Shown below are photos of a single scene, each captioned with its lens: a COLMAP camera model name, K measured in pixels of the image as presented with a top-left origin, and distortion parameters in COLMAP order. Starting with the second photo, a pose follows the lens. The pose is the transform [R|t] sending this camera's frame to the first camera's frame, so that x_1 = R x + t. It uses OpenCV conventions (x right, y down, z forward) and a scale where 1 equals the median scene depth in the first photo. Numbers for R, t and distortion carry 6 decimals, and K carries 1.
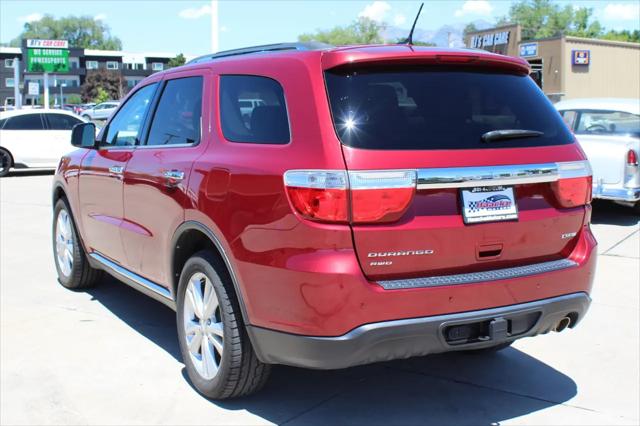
lens RADIAL K [[883.7, 0, 319.0], [0, 883.7, 213.6], [0, 0, 1]] dist [-0.103845, 0.012460]
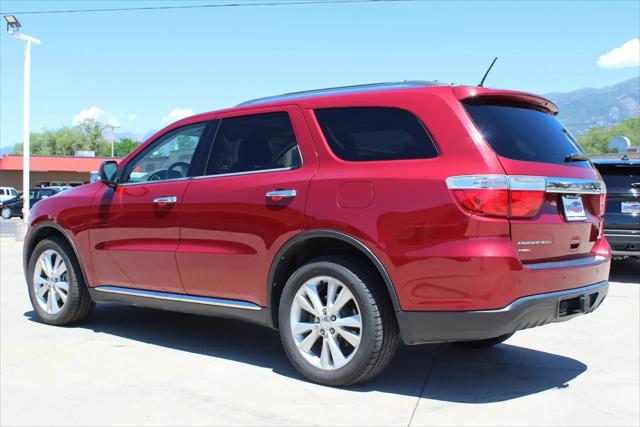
lens RADIAL K [[787.7, 0, 318.8], [0, 787.7, 232.9], [0, 0, 1]] dist [-0.105473, -0.046524]
pose [[0.938363, -0.004173, 0.345626, -0.526101], [0.032594, 0.996540, -0.076461, 0.095508], [-0.344111, 0.083014, 0.935252, 0.043949]]
